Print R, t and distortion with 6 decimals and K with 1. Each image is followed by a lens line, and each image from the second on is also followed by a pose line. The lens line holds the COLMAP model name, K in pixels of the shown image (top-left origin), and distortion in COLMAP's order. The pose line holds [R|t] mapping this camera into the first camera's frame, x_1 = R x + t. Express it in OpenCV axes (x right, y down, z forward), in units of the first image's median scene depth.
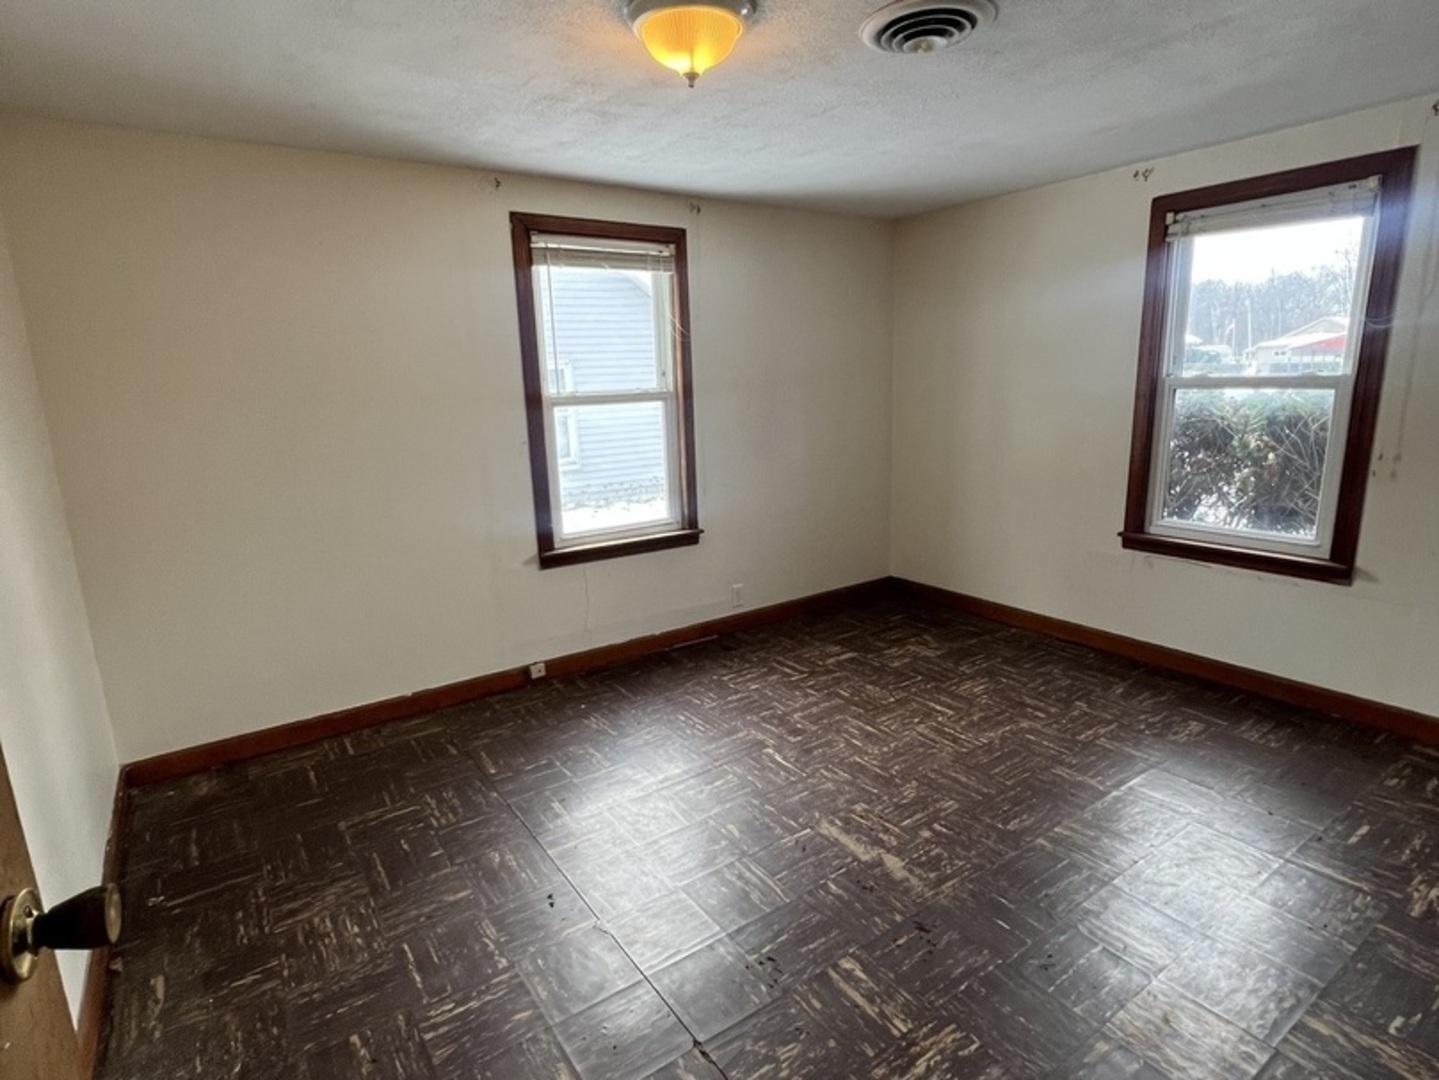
lens RADIAL K [[771.6, 0, 708.2], [0, 771.6, 539.2], [0, 0, 1]] dist [0.004796, 0.000188]
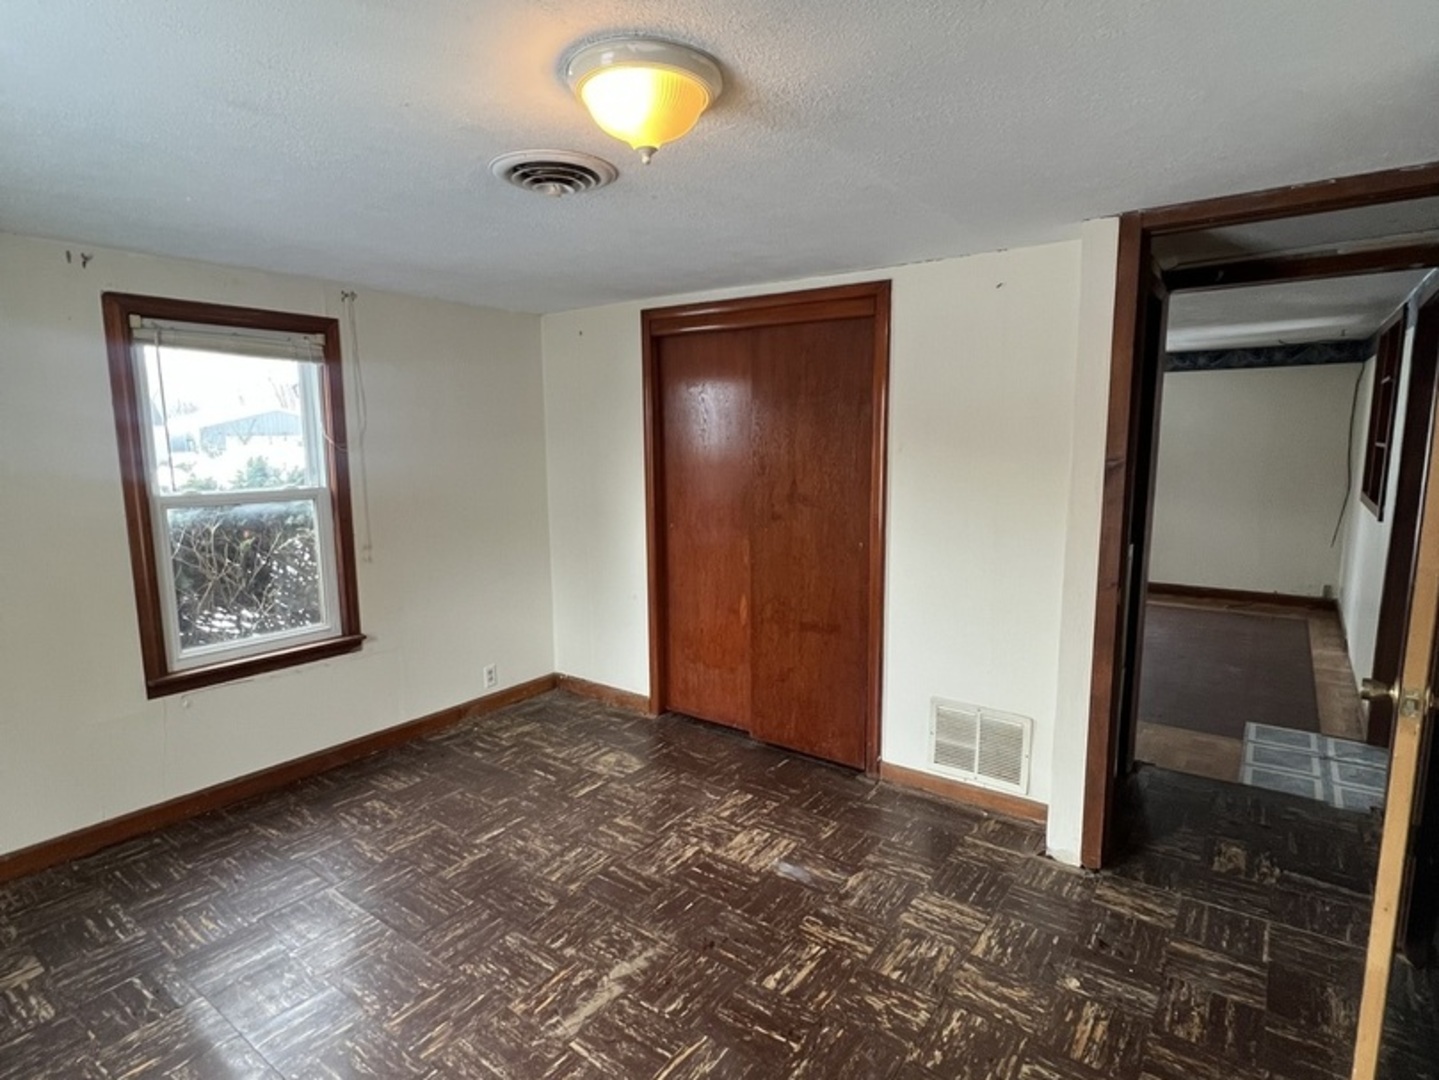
lens RADIAL K [[771.6, 0, 715.1], [0, 771.6, 547.0], [0, 0, 1]] dist [0.004796, 0.000188]
pose [[-0.337049, -0.101788, 0.935969, -0.542454], [0.214173, 0.959785, 0.181503, -0.211439], [-0.916803, 0.261635, -0.301694, 0.824692]]
